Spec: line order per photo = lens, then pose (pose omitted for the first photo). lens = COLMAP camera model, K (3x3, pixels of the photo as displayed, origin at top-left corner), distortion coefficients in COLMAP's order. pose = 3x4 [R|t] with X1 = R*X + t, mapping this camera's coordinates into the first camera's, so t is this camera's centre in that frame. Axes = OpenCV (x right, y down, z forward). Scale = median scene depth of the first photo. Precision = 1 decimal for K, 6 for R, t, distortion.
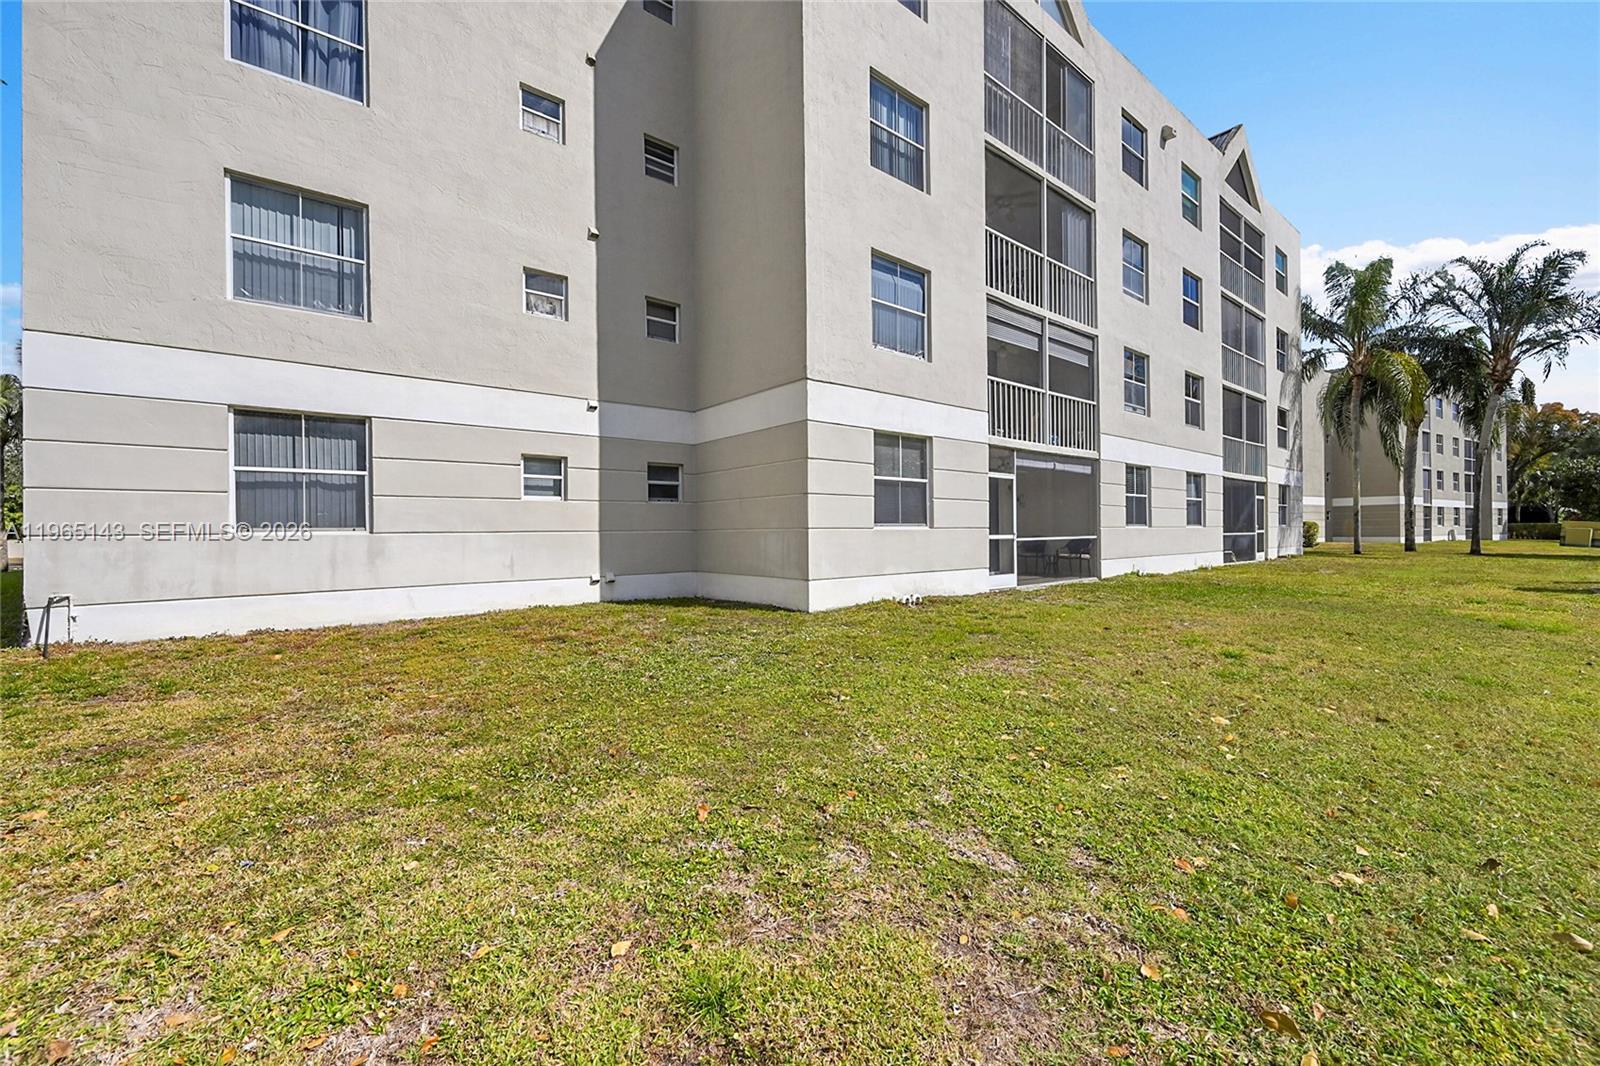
lens RADIAL K [[629.9, 0, 797.3], [0, 629.9, 534.5], [0, 0, 1]] dist [0.001858, 0.000400]
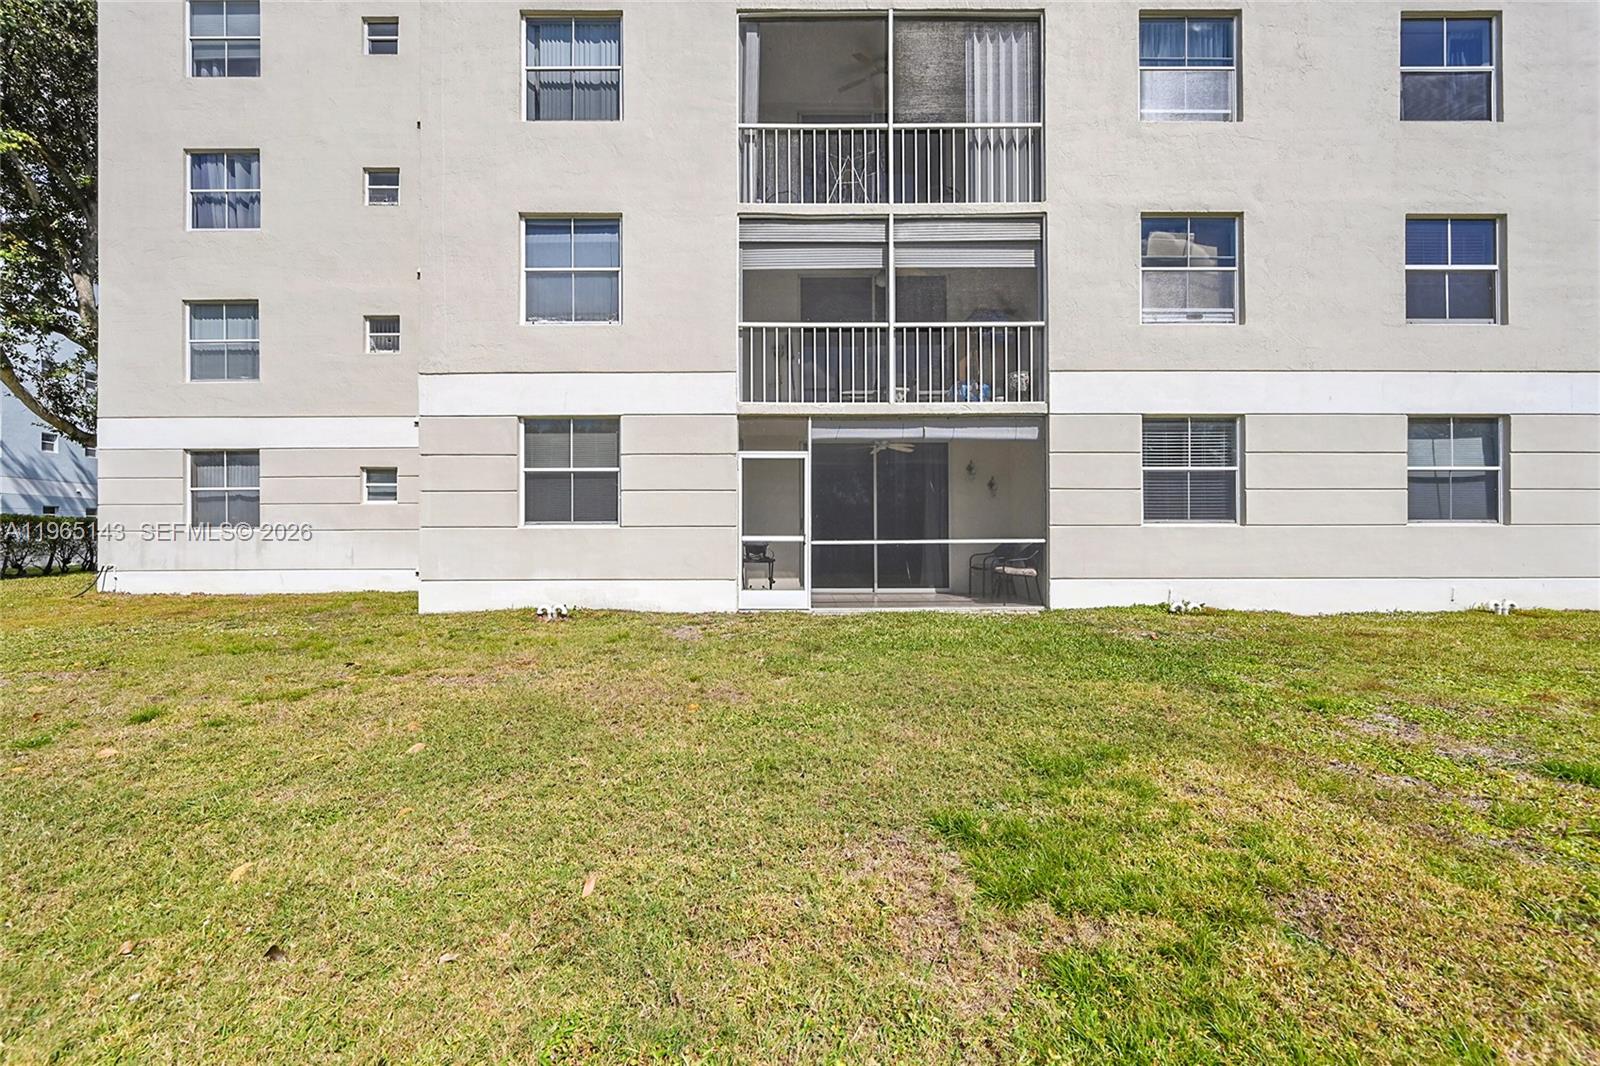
lens RADIAL K [[617.3, 0, 800.0], [0, 617.3, 533.0], [0, 0, 1]] dist [0.001182, 0.000185]
pose [[0.787213, 0.006840, -0.616643, 0.811891], [-0.005411, 0.999977, 0.004185, -0.006363], [0.616657, 0.000042, 0.787232, 0.467265]]
